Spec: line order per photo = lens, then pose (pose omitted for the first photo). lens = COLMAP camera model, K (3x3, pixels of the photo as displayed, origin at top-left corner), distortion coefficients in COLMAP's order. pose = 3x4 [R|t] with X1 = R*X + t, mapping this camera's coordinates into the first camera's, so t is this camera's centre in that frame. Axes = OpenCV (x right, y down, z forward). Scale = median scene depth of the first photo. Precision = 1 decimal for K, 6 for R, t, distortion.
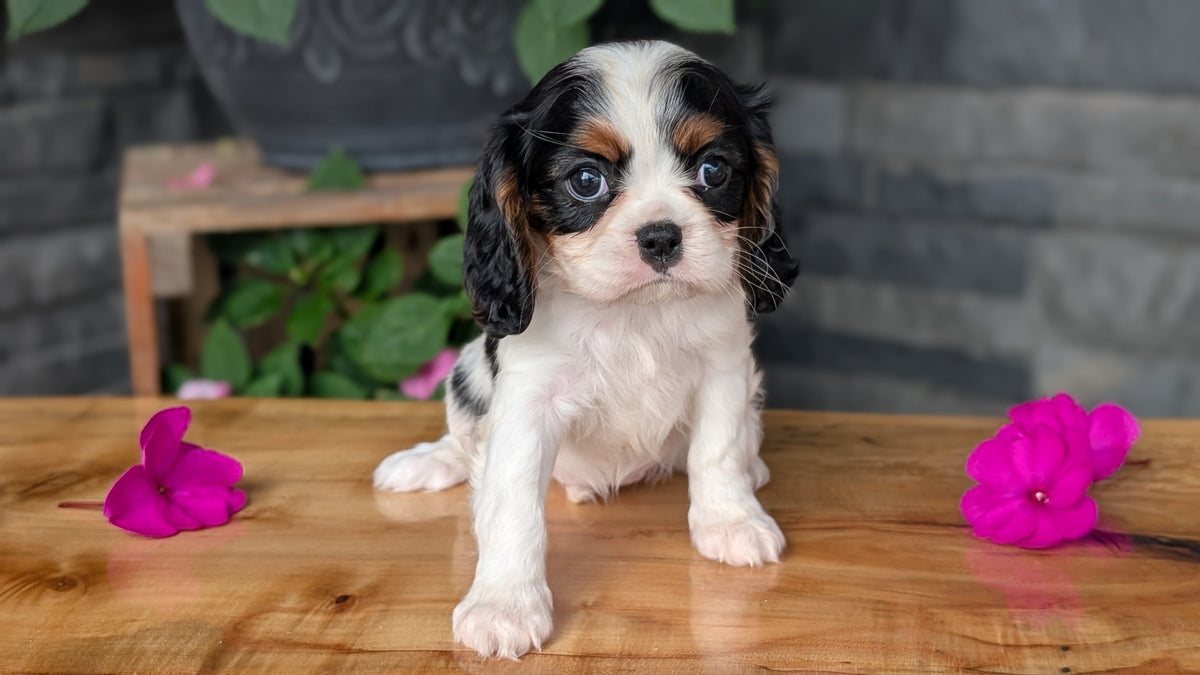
lens RADIAL K [[1767.8, 0, 600.0], [0, 1767.8, 337.5], [0, 0, 1]] dist [0.230514, -1.243943]
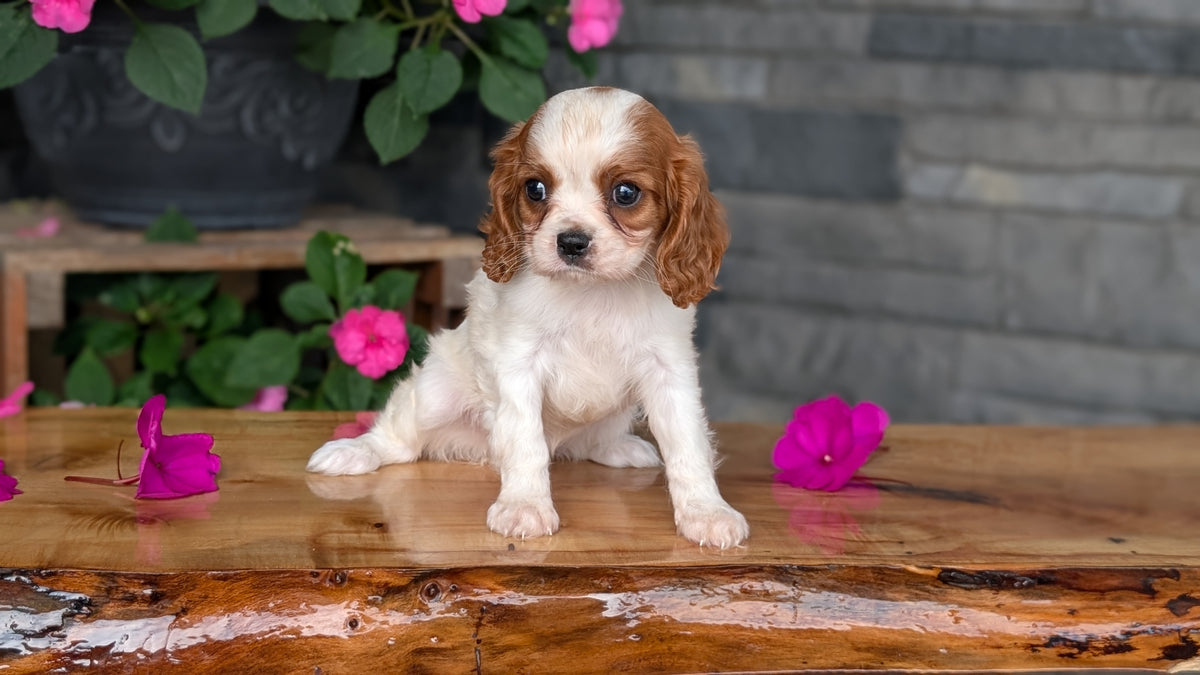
lens RADIAL K [[1761.1, 0, 600.0], [0, 1761.1, 337.5], [0, 0, 1]] dist [0.275780, -1.458303]
pose [[0.956397, 0.023127, 0.291153, -0.367495], [-0.002973, 0.997579, -0.069472, 0.097195], [-0.292055, 0.065578, 0.954151, -0.304272]]
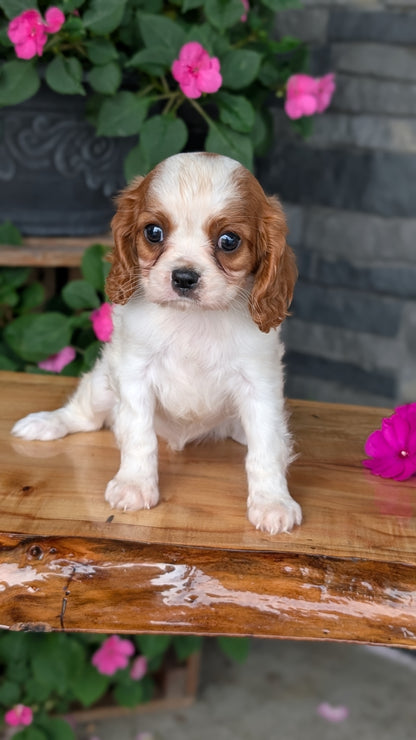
lens RADIAL K [[1089.6, 0, 224.1], [0, 1089.6, 370.3], [0, 0, 1]] dist [0.243414, -1.197798]
pose [[0.992331, 0.072047, 0.100440, -0.067018], [-0.075084, 0.996817, 0.026794, -0.013705], [-0.098189, -0.034130, 0.994582, -0.097152]]
